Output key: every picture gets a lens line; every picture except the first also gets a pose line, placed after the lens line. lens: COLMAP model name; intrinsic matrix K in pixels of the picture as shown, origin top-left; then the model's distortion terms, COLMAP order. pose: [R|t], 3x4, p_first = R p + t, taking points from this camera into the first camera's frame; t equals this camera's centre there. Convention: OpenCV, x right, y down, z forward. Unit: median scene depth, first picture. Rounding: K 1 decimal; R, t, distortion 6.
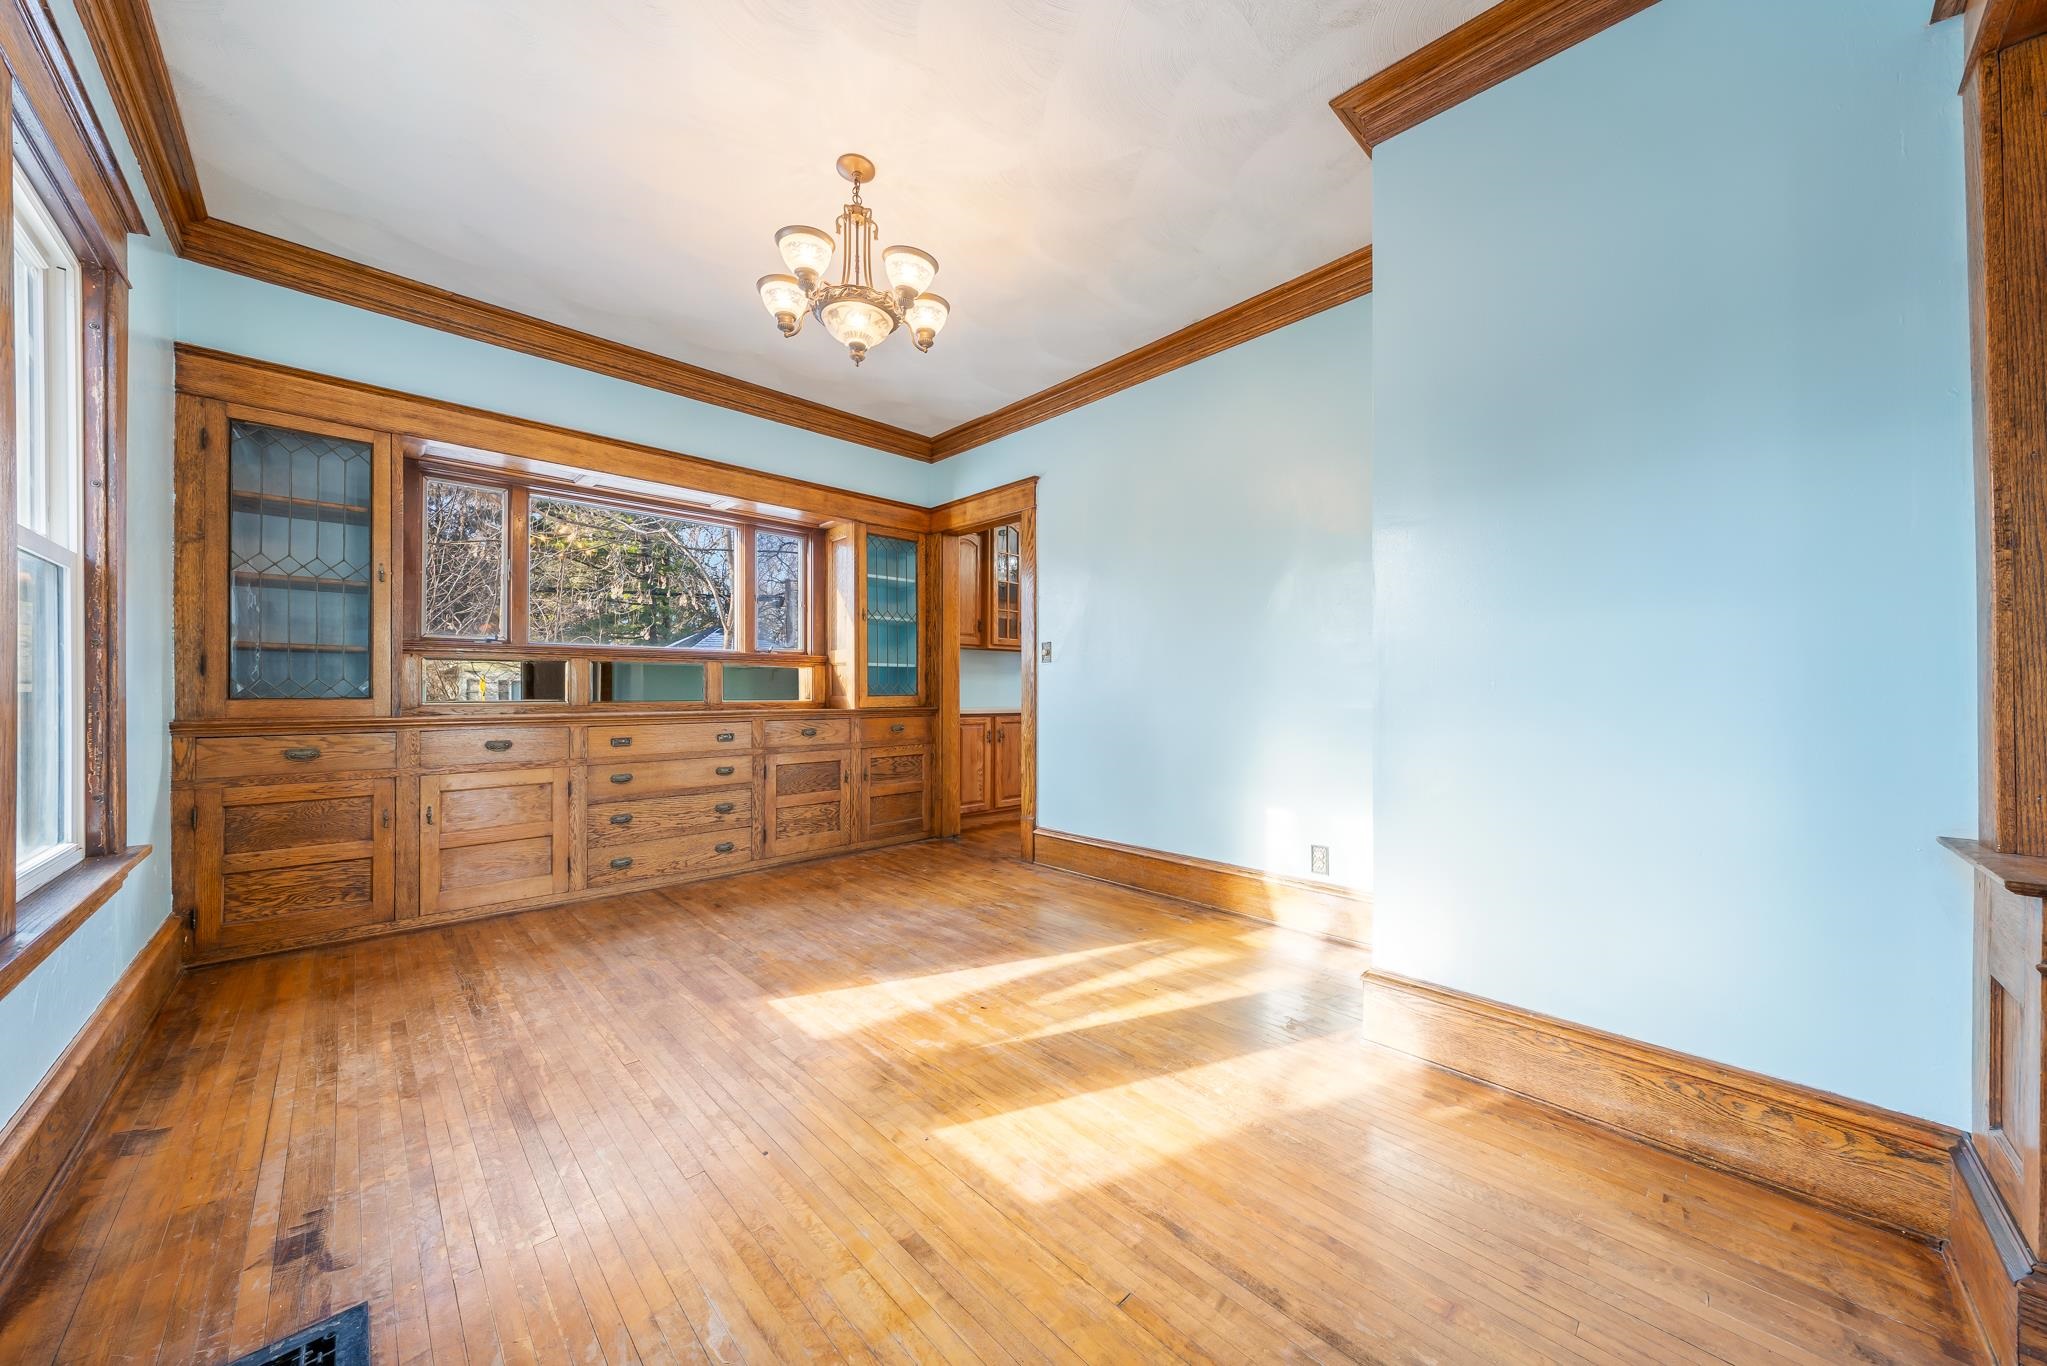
lens RADIAL K [[701.5, 0, 1019.7], [0, 701.5, 689.1], [0, 0, 1]] dist [-0.000762, -0.000134]
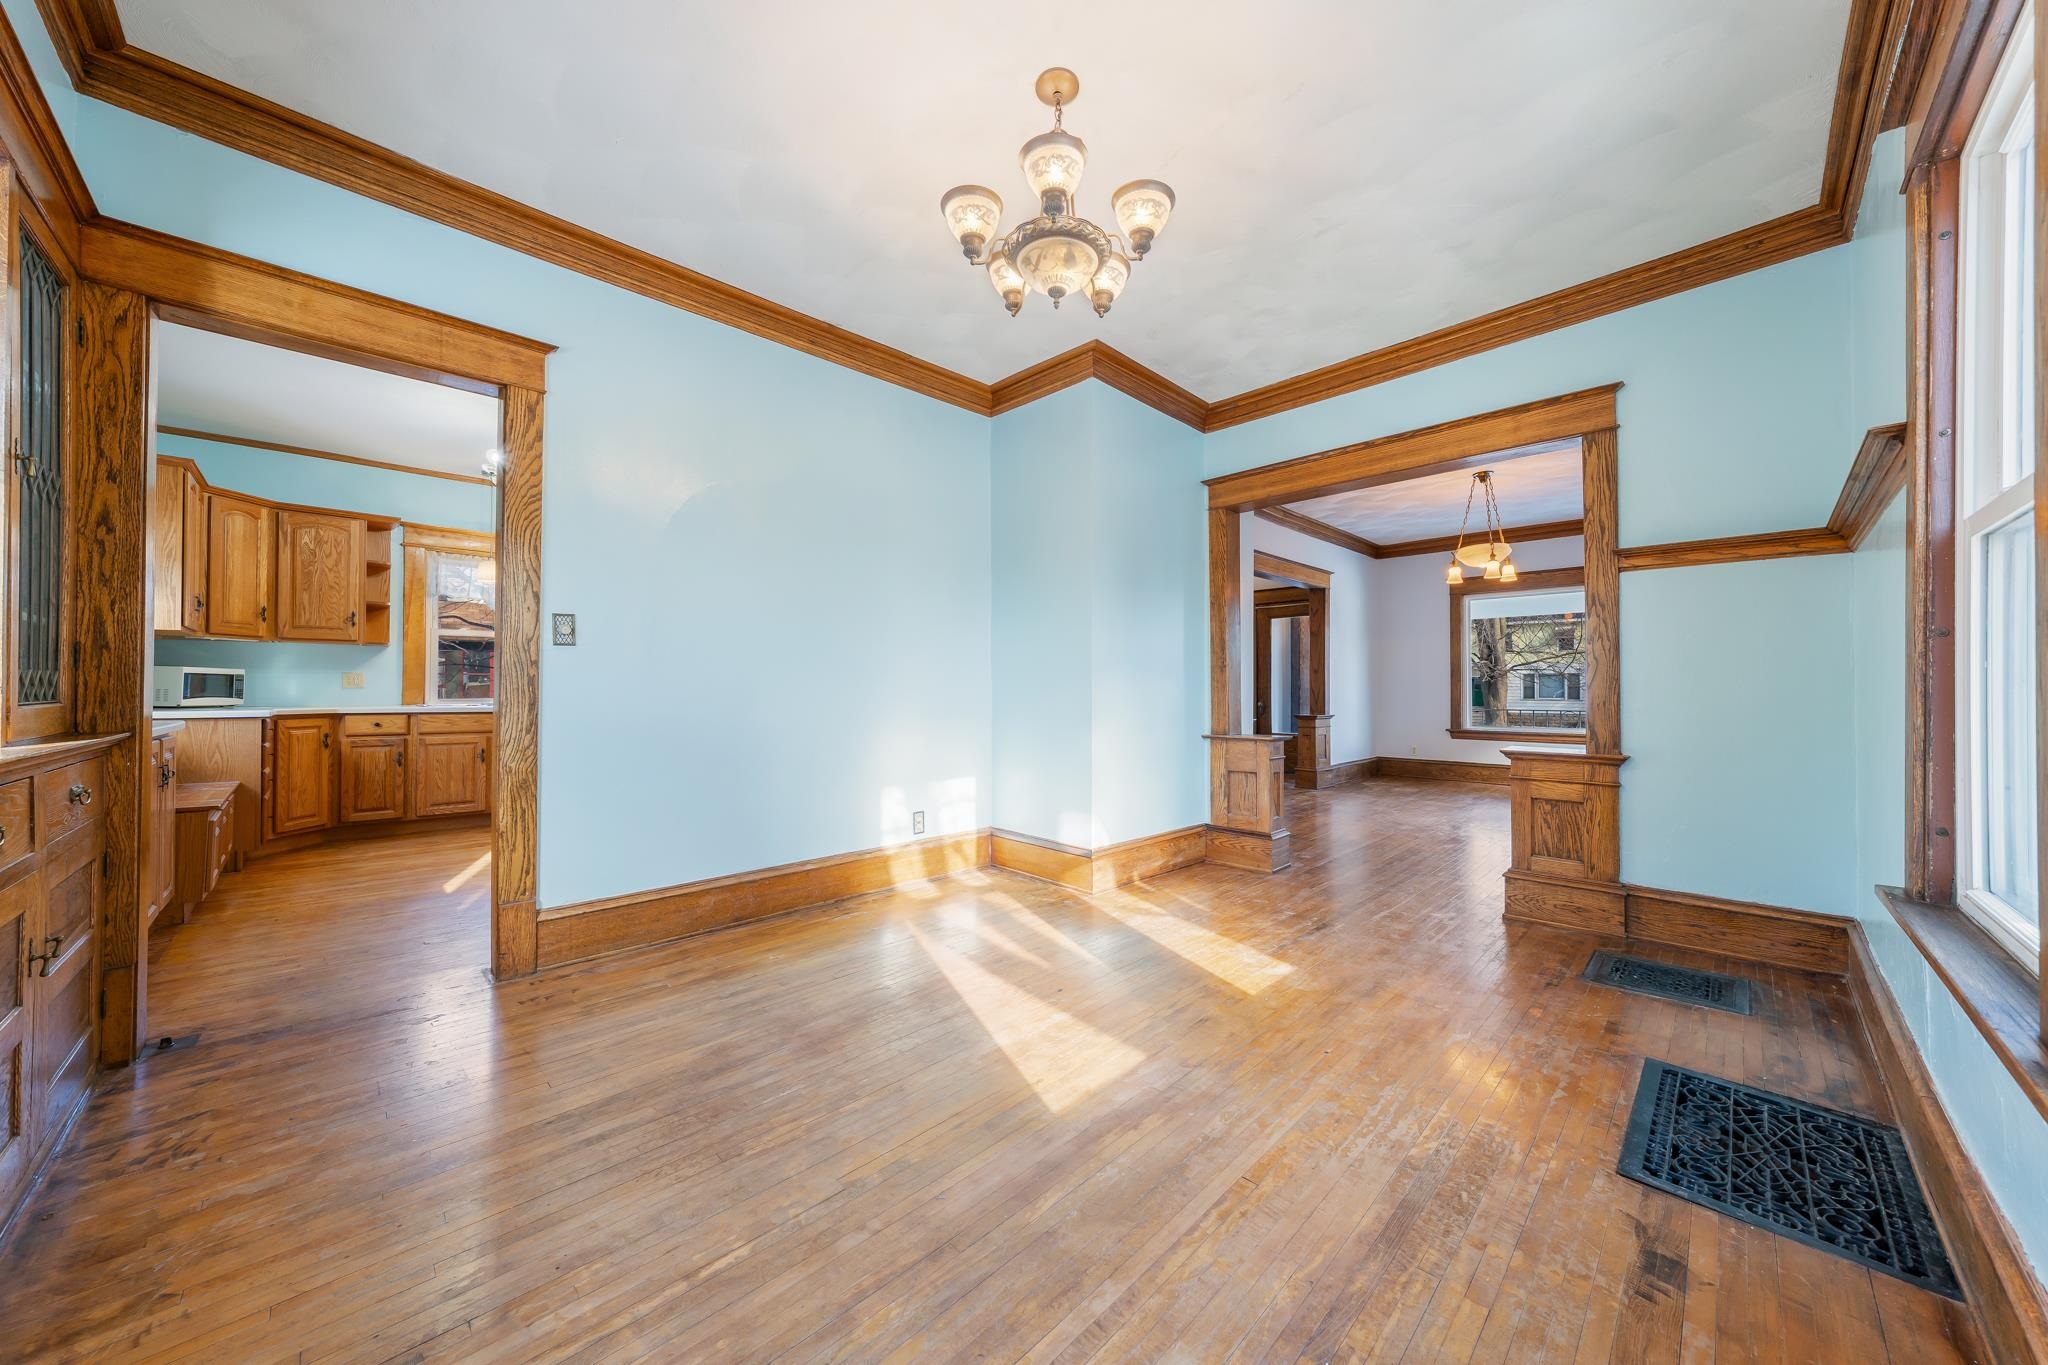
lens RADIAL K [[713.1, 0, 1033.0], [0, 713.1, 683.2], [0, 0, 1]] dist [-0.000364, 0.000094]
pose [[-0.020511, 0.006155, 0.999771, -1.029651], [-0.002592, 0.999977, -0.006209, -0.001043], [-0.999786, -0.002718, -0.020495, 0.973707]]
